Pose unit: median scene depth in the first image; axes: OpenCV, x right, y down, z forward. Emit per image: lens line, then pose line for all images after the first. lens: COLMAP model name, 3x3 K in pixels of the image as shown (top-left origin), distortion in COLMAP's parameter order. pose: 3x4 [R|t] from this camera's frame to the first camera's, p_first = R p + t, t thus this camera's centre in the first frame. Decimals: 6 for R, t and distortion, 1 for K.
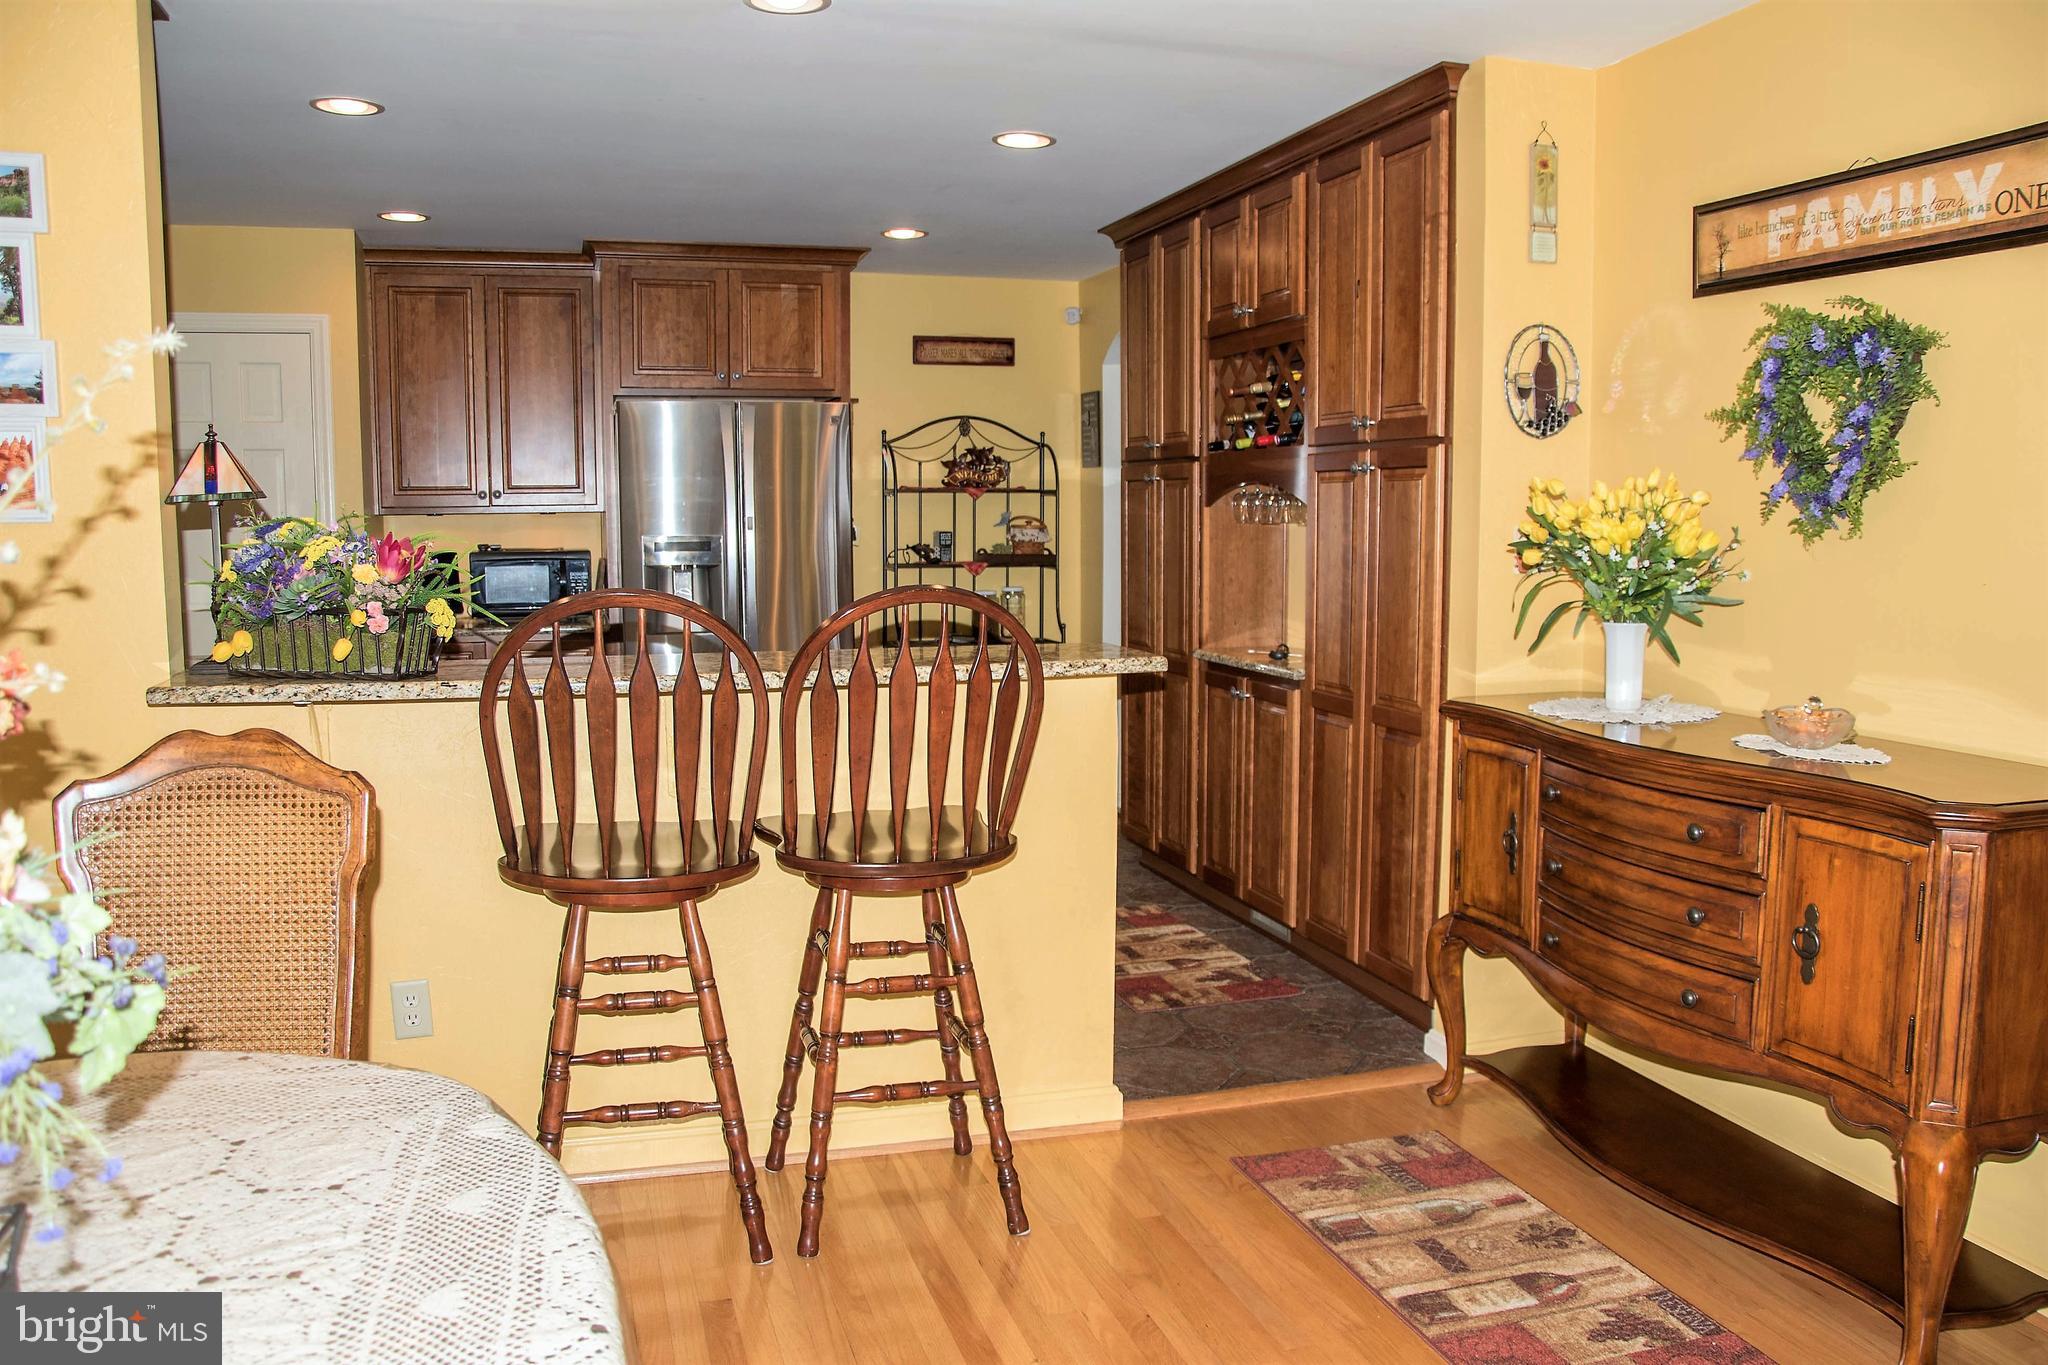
lens RADIAL K [[1610.2, 0, 1021.2], [0, 1610.2, 692.6], [0, 0, 1]] dist [-0.138217, 0.096011]
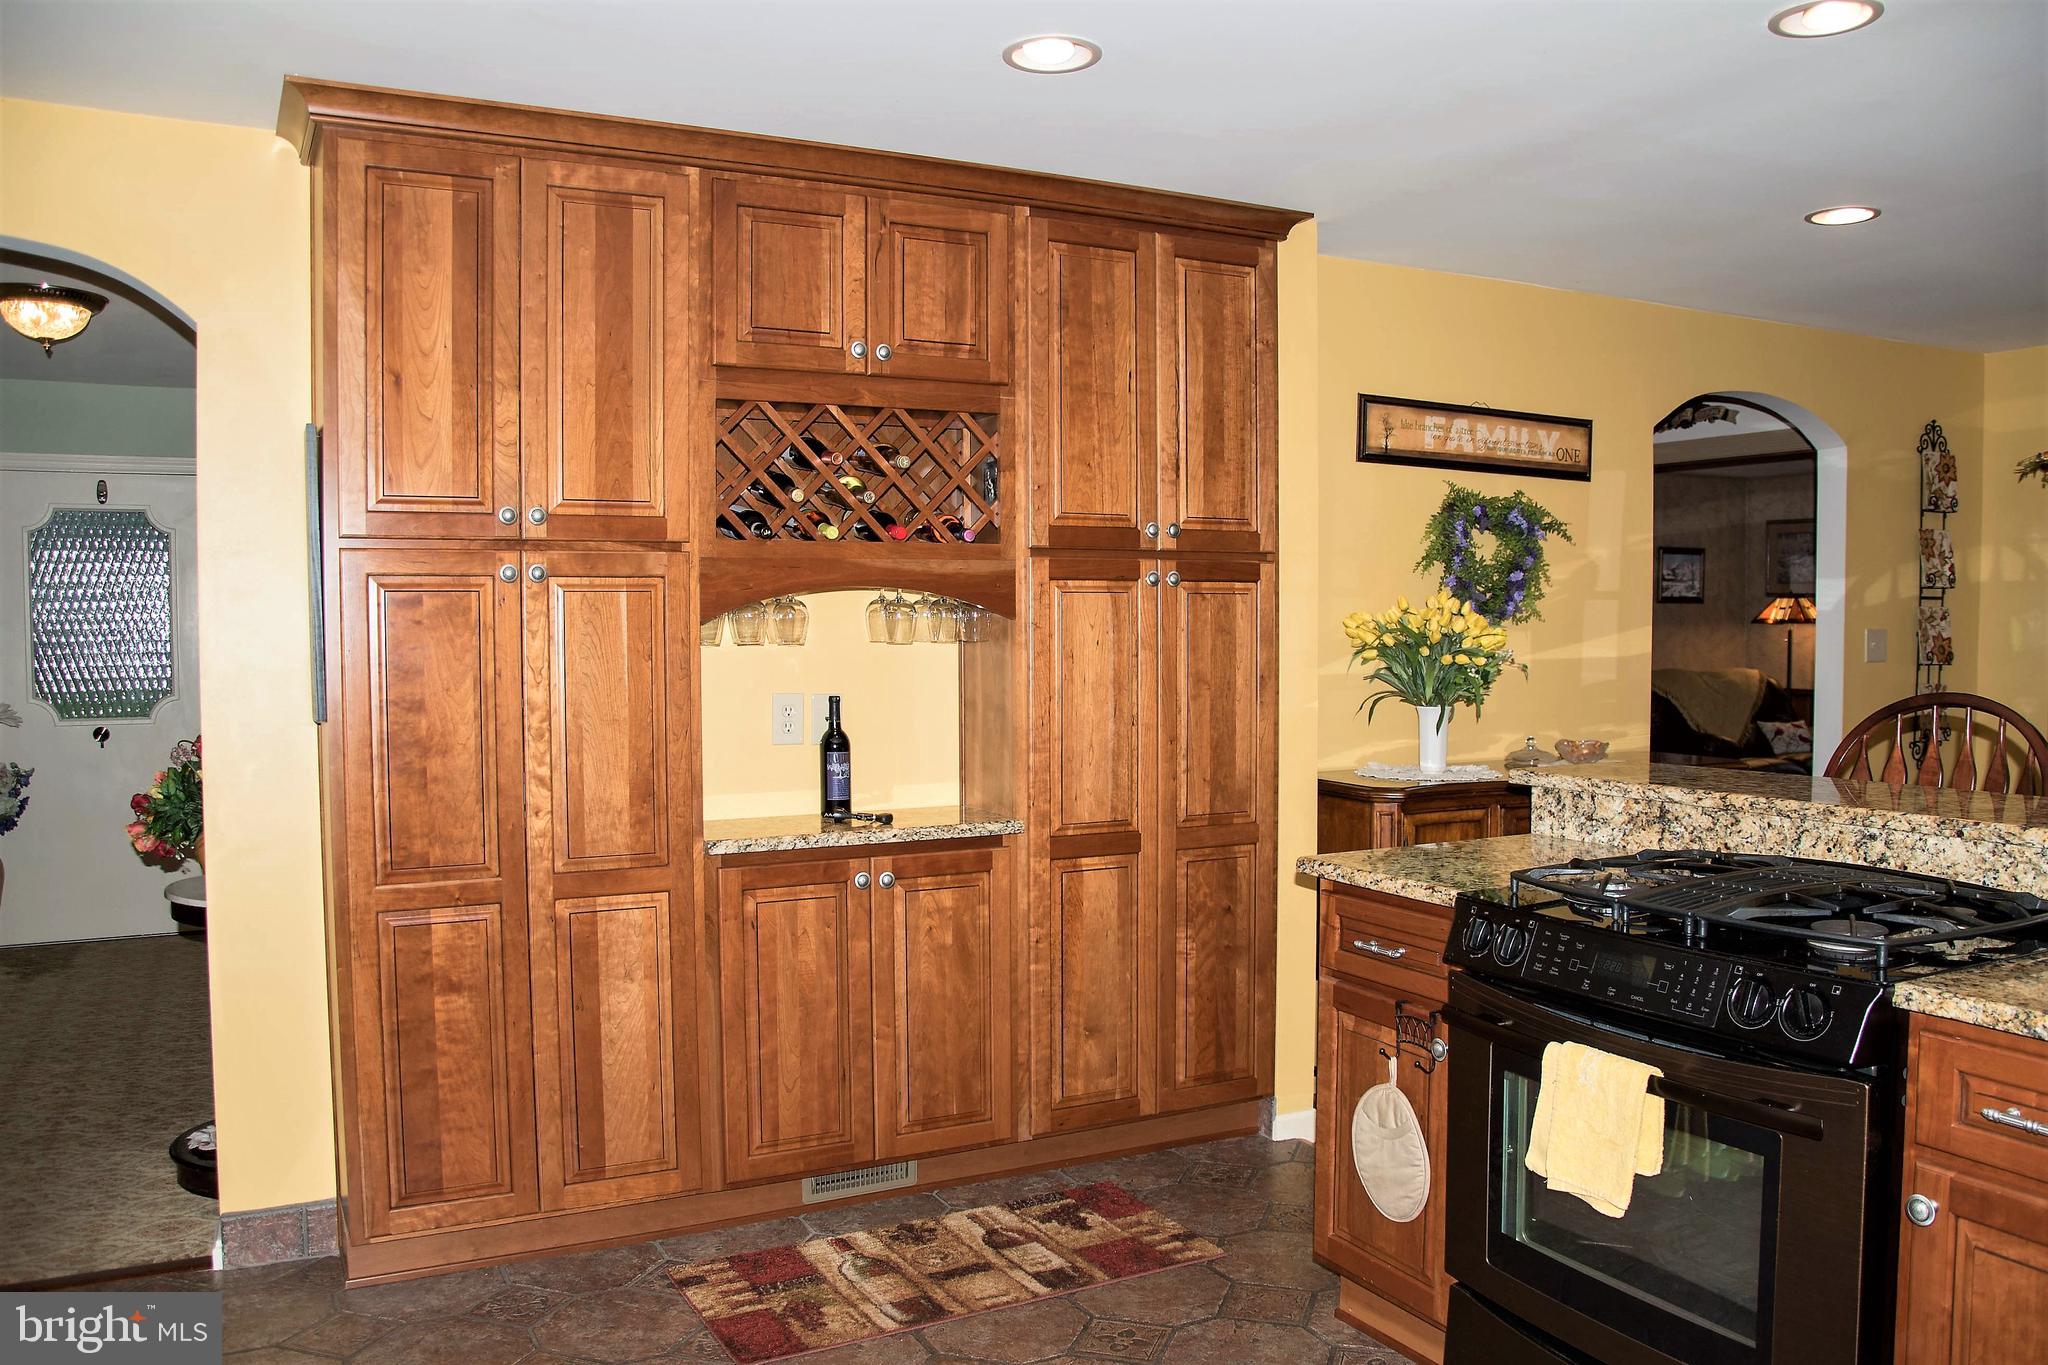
lens RADIAL K [[1610.2, 0, 1025.2], [0, 1610.2, 676.9], [0, 0, 1]] dist [-0.138217, 0.096011]
pose [[-0.211964, -0.035986, 0.976615, -0.885211], [0.113603, 0.991640, 0.061196, -0.192072], [-0.970652, 0.123918, -0.206103, 1.641015]]
